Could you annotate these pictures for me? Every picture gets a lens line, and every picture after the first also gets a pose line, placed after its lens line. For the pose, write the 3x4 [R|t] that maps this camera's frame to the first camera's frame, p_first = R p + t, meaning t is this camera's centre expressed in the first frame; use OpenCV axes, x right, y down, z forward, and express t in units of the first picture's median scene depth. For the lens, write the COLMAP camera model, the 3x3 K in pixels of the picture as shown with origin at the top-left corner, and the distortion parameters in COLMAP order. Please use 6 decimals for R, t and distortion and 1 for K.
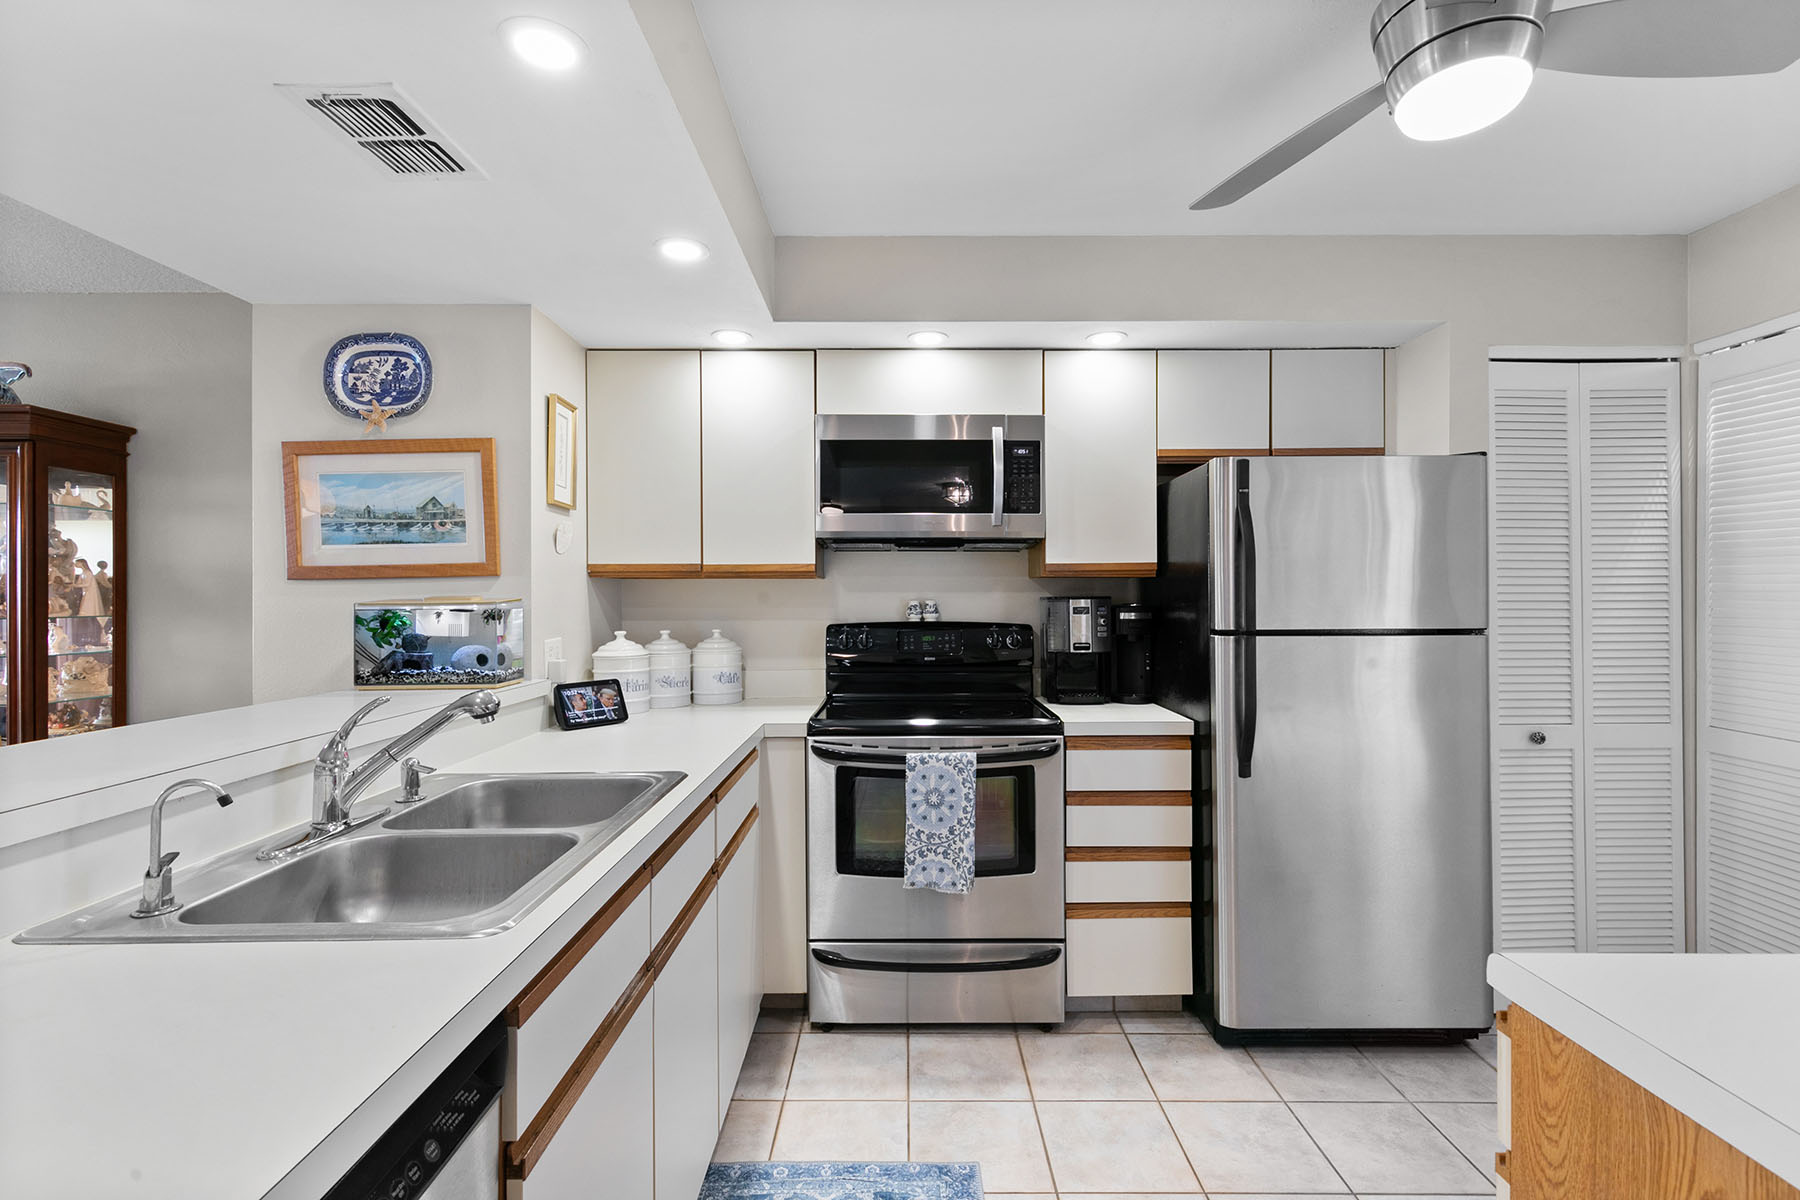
lens RADIAL K [[804.4, 0, 907.2], [0, 804.4, 595.2], [0, 0, 1]] dist [0.008443, -0.001801]
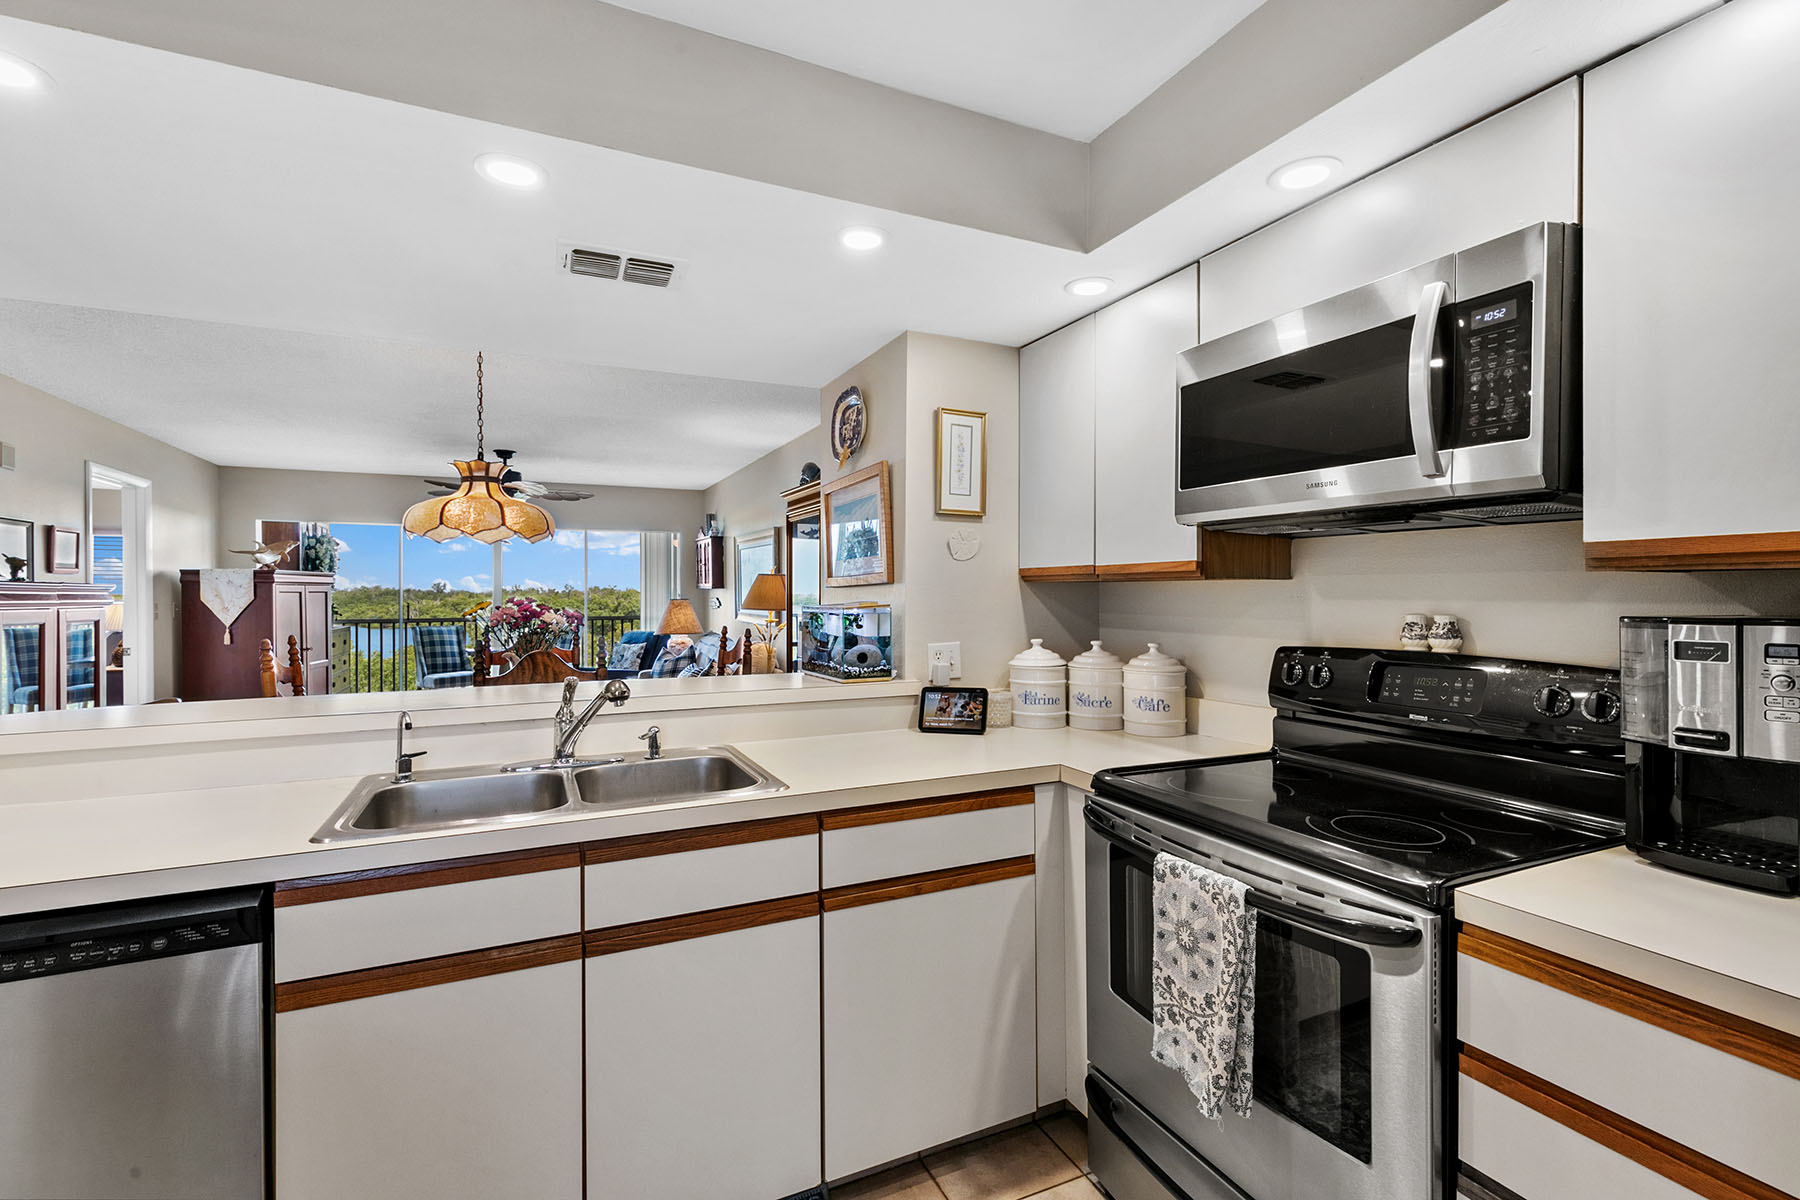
lens RADIAL K [[804.4, 0, 898.4], [0, 804.4, 600.2], [0, 0, 1]] dist [0.008443, -0.001801]
pose [[0.418847, 0.011881, -0.907979, 0.496150], [0.000283, 0.999913, 0.013214, -0.015481], [0.908057, -0.005792, 0.418807, 0.531592]]
